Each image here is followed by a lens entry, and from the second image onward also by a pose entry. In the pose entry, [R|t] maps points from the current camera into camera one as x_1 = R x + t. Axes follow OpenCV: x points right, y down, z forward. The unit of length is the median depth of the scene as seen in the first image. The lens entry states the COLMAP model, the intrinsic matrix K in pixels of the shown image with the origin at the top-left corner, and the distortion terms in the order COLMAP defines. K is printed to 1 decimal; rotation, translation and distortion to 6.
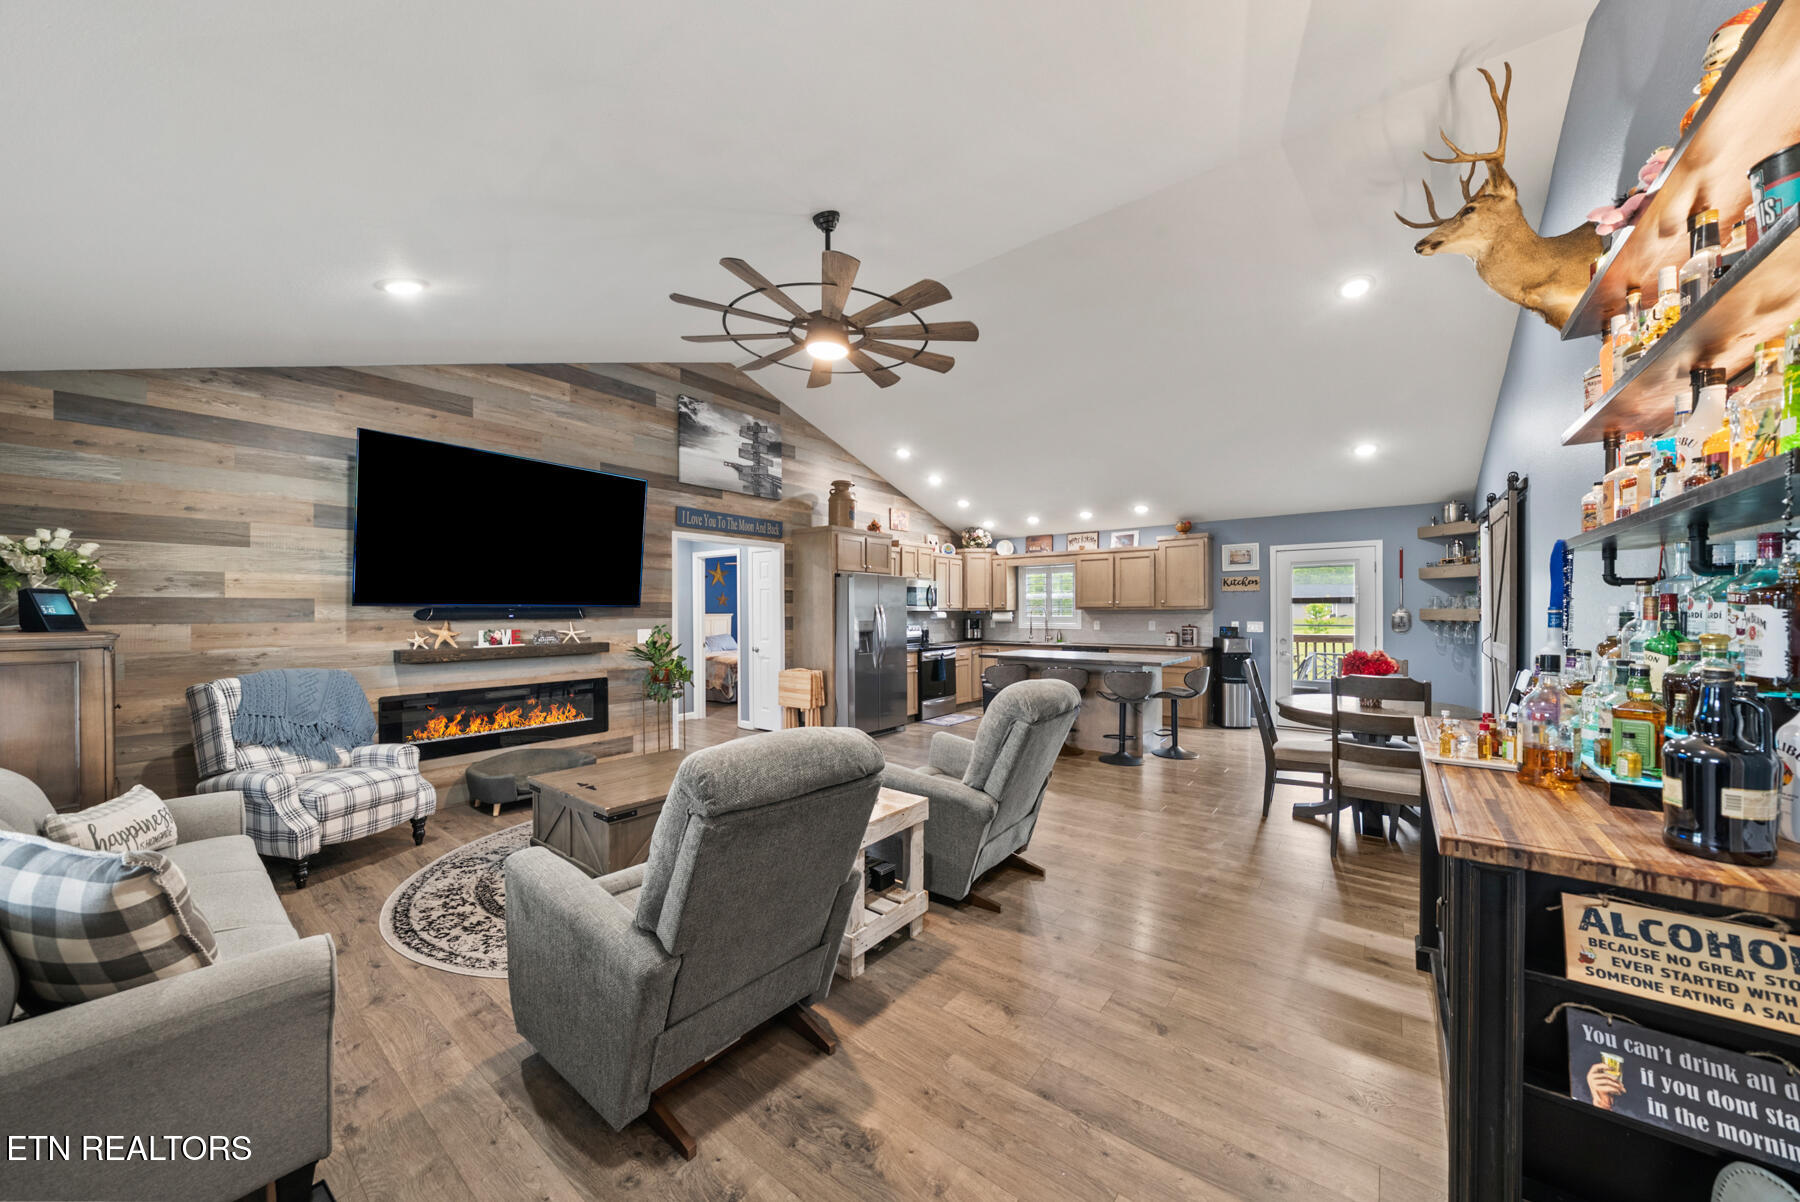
lens RADIAL K [[622.9, 0, 902.1], [0, 622.9, 610.4], [0, 0, 1]] dist [-0.000219, -0.000036]
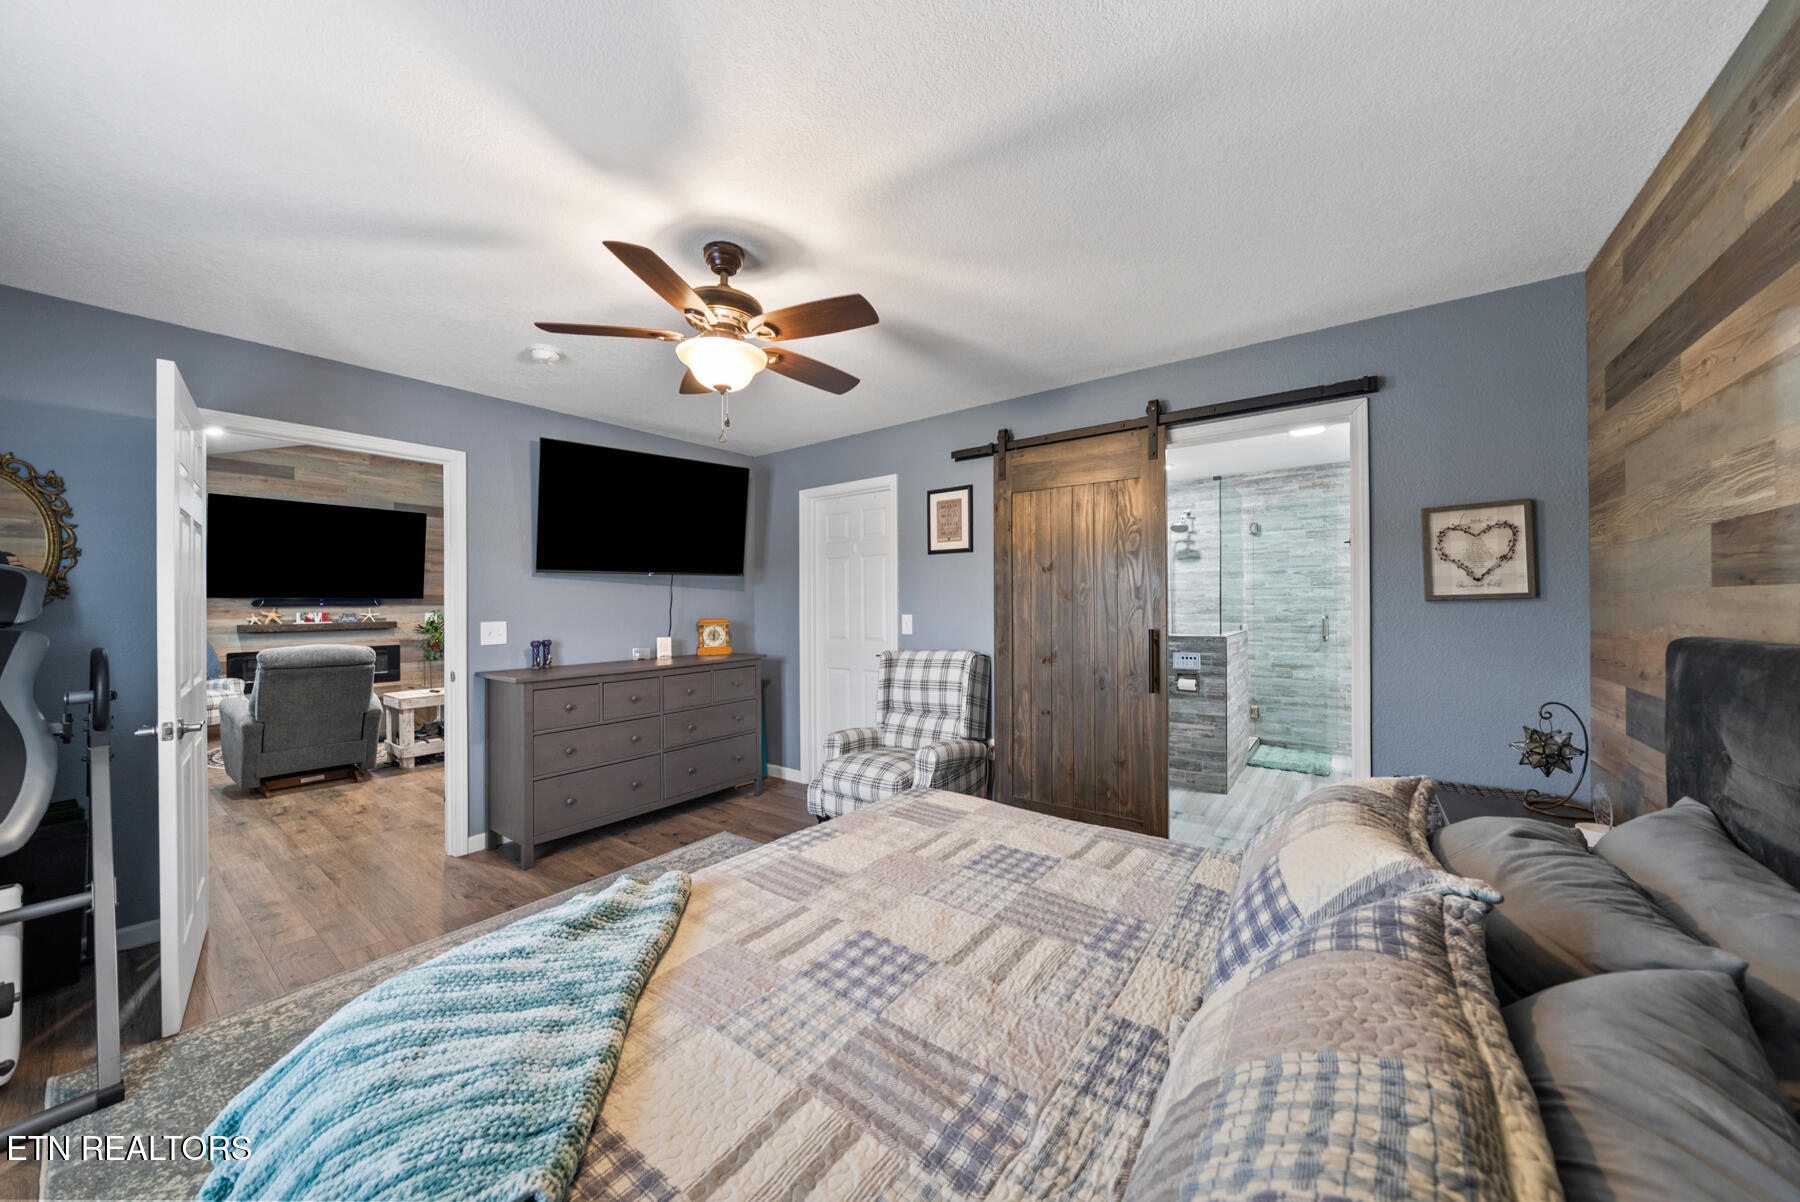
lens RADIAL K [[623.7, 0, 894.5], [0, 623.7, 597.4], [0, 0, 1]] dist [-0.001295, -0.000228]
pose [[0.999723, -0.001479, 0.023501, 0.775369], [0.001577, 0.999990, -0.004158, 0.000700], [-0.023495, 0.004194, 0.999715, -0.603185]]
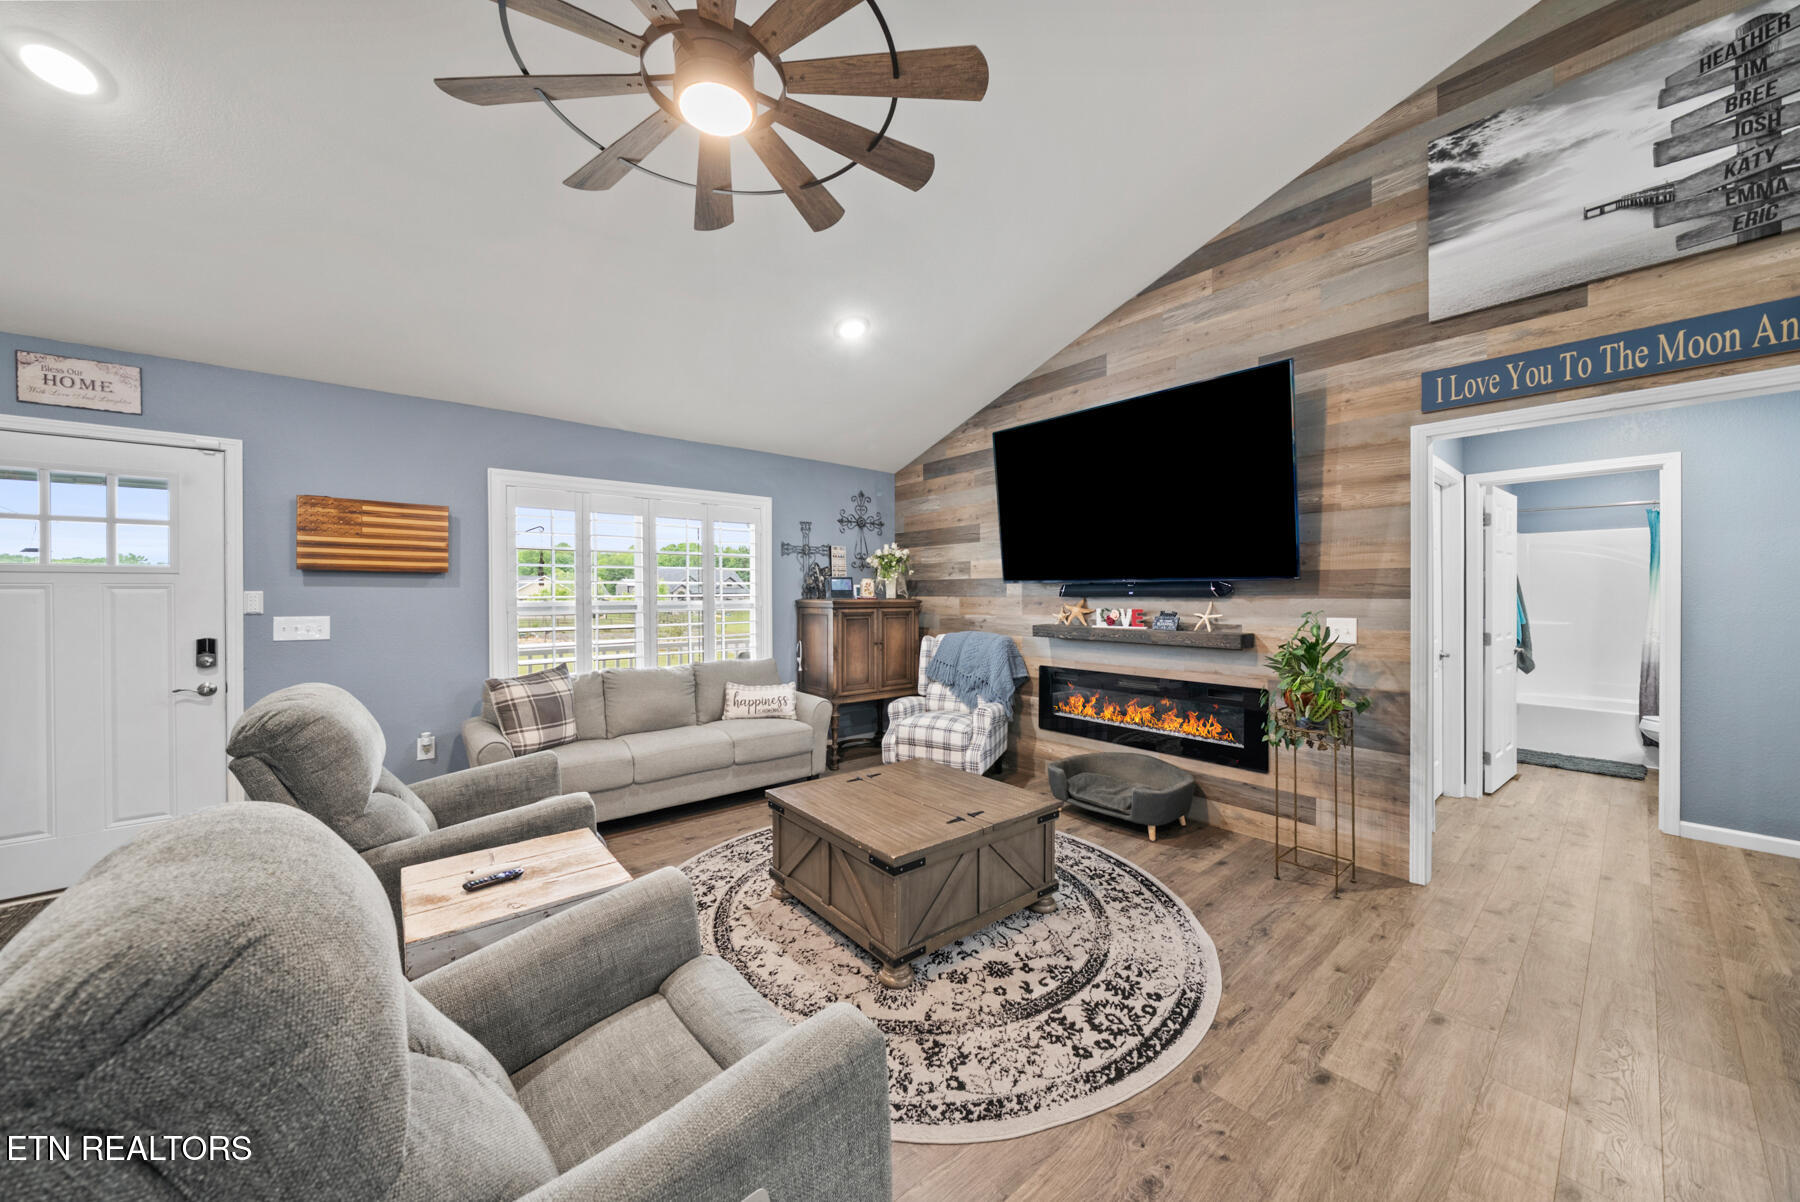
lens RADIAL K [[623.7, 0, 894.5], [0, 623.7, 597.4], [0, 0, 1]] dist [-0.001295, -0.000228]
pose [[-0.208540, 0.010368, -0.977959, 0.262287], [0.003269, 0.999946, 0.009904, 0.005523], [0.978008, -0.001132, -0.208563, 0.849504]]
